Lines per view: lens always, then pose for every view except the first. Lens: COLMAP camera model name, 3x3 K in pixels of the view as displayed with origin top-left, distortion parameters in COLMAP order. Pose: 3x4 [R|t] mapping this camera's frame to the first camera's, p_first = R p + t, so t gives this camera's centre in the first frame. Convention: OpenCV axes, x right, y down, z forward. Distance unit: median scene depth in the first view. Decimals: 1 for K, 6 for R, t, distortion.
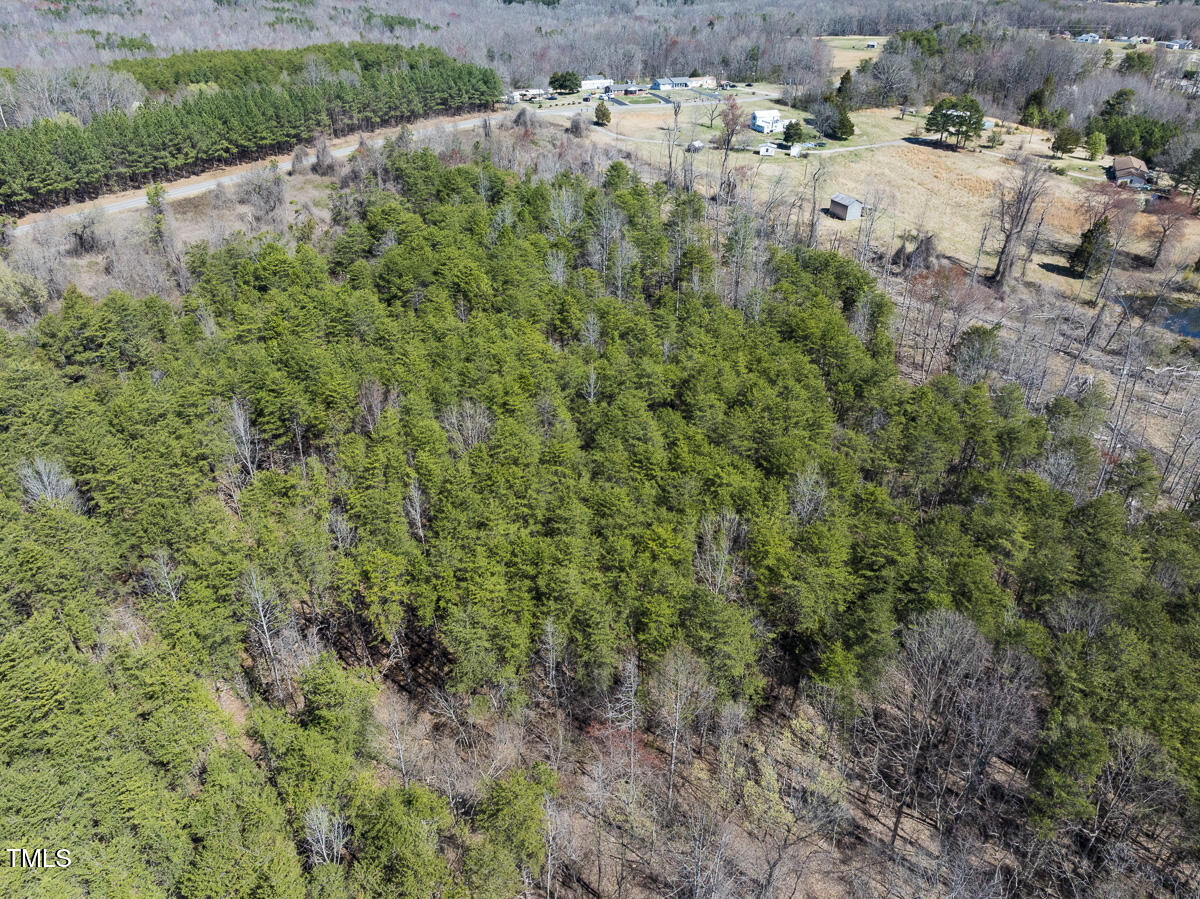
lens RADIAL K [[840.3, 0, 600.0], [0, 840.3, 449.5], [0, 0, 1]] dist [-0.042052, 0.028506]
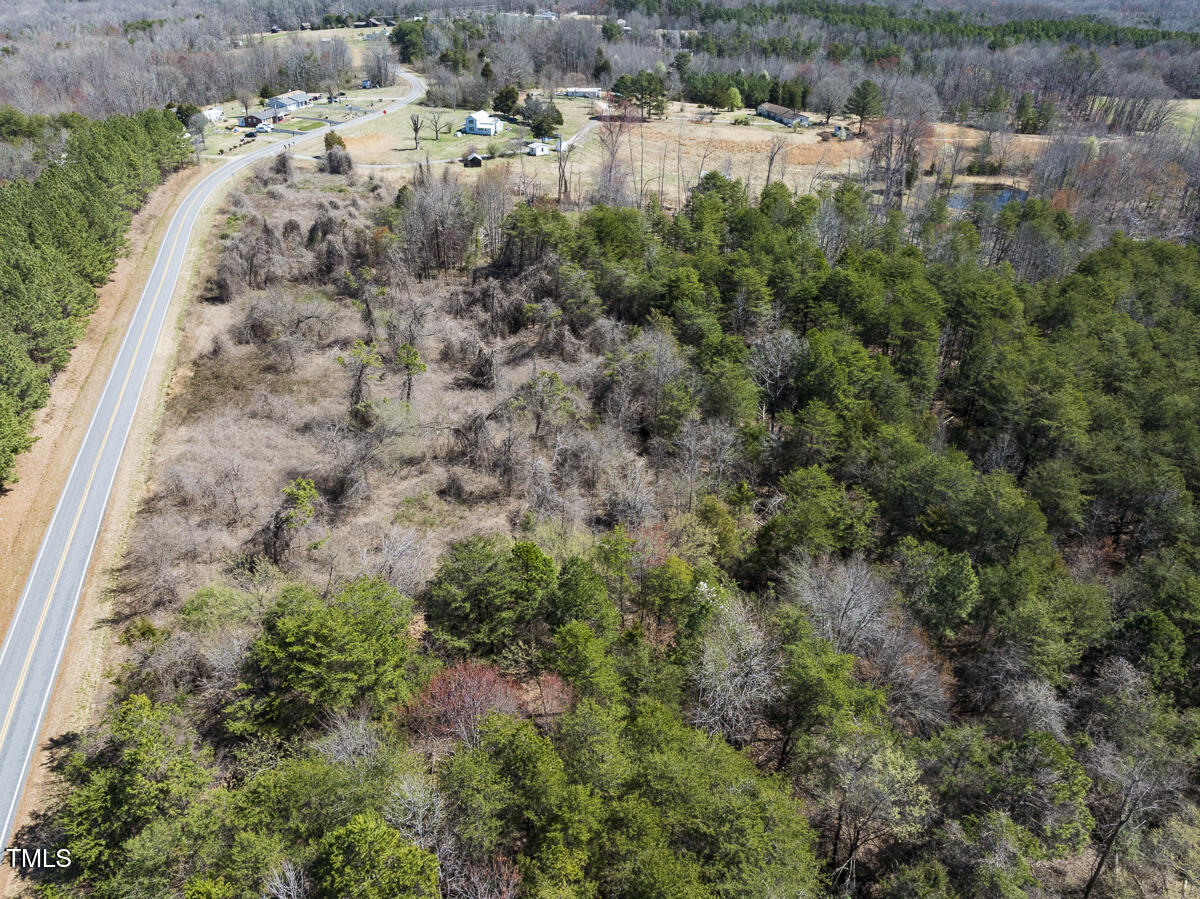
lens RADIAL K [[840.3, 0, 600.0], [0, 840.3, 449.5], [0, 0, 1]] dist [-0.042052, 0.028506]
pose [[0.666366, -0.394899, 0.632464, -0.475104], [0.390292, 0.907481, 0.155402, -0.160385], [-0.635317, 0.143291, 0.758841, 0.263342]]
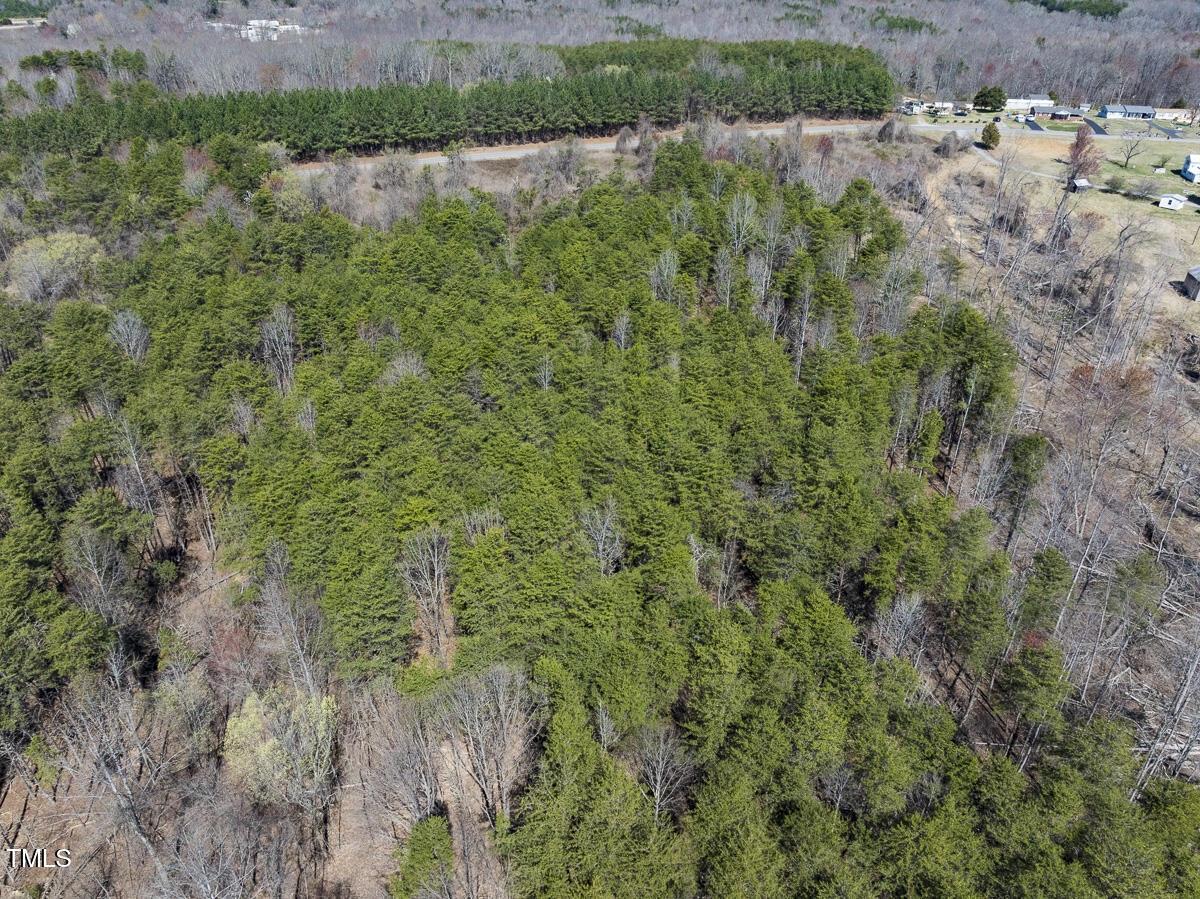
lens RADIAL K [[840.3, 0, 600.0], [0, 840.3, 449.5], [0, 0, 1]] dist [-0.042052, 0.028506]
pose [[0.819674, 0.295797, -0.490548, 0.202236], [-0.296290, 0.951836, 0.078869, -0.030756], [0.490251, 0.080698, 0.867838, 0.055793]]
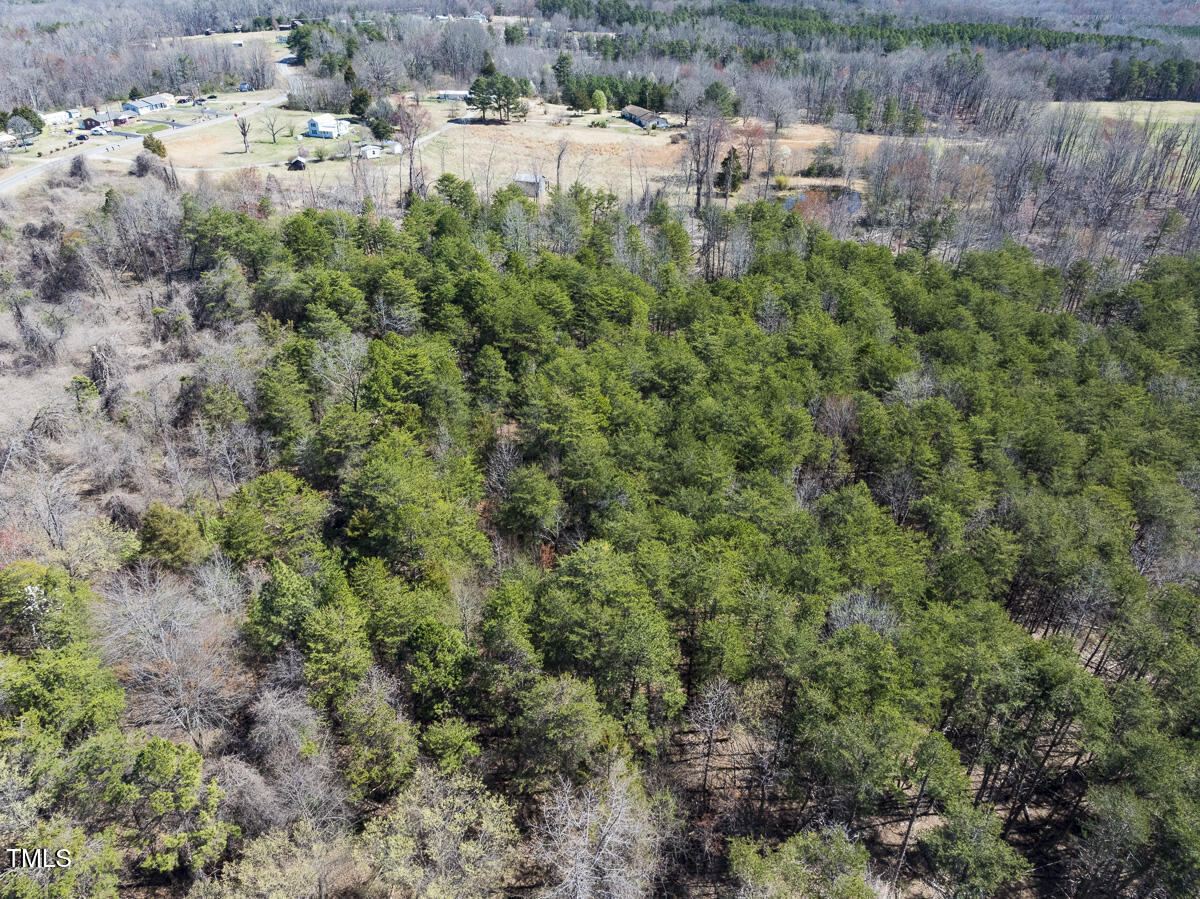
lens RADIAL K [[840.3, 0, 600.0], [0, 840.3, 449.5], [0, 0, 1]] dist [-0.042052, 0.028506]
pose [[0.662313, -0.393716, 0.637439, -0.355017], [0.389966, 0.907620, 0.155411, -0.091220], [-0.639740, 0.145649, 0.754665, 0.150842]]
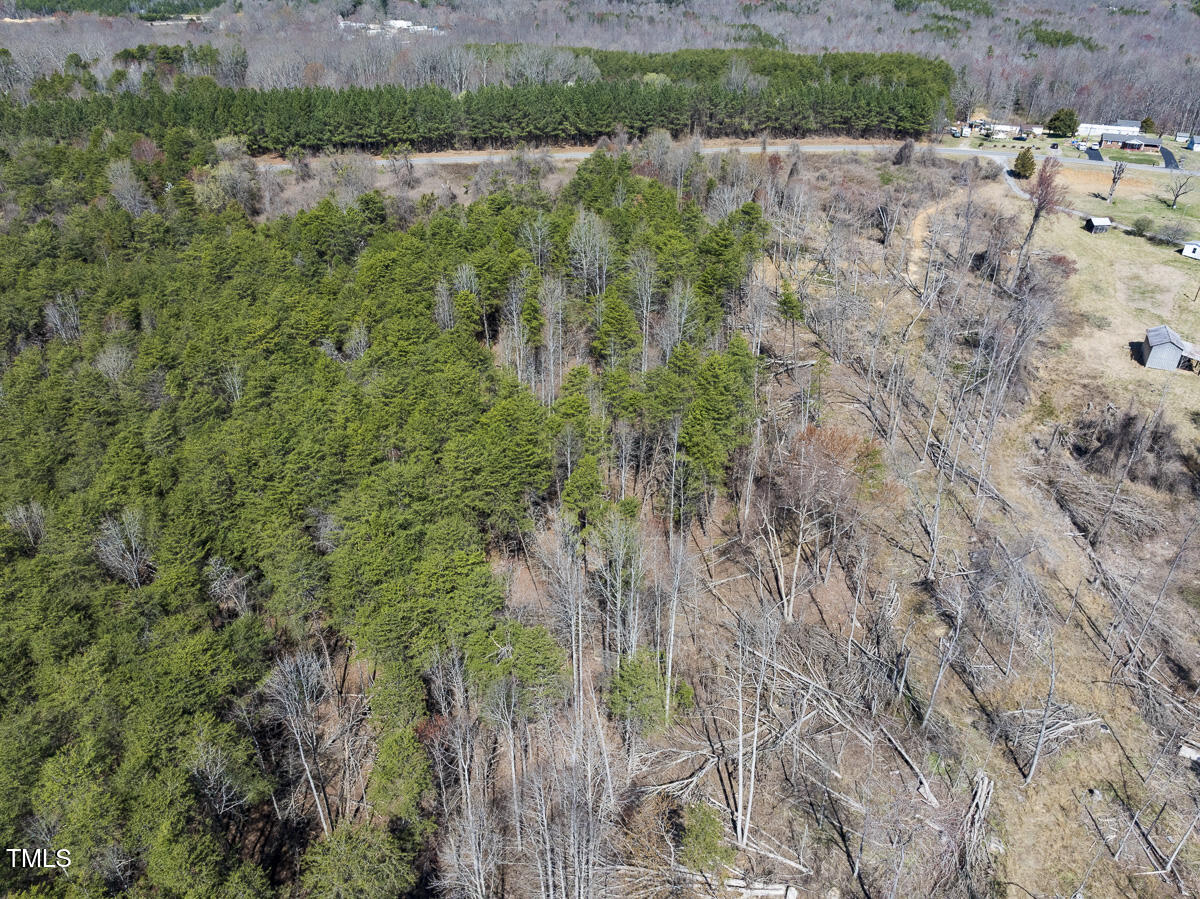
lens RADIAL K [[840.3, 0, 600.0], [0, 840.3, 449.5], [0, 0, 1]] dist [-0.042052, 0.028506]
pose [[0.680021, 0.377322, -0.628650, 0.342875], [-0.381399, 0.914319, 0.136218, -0.107841], [0.626184, 0.147135, 0.765666, 0.180923]]
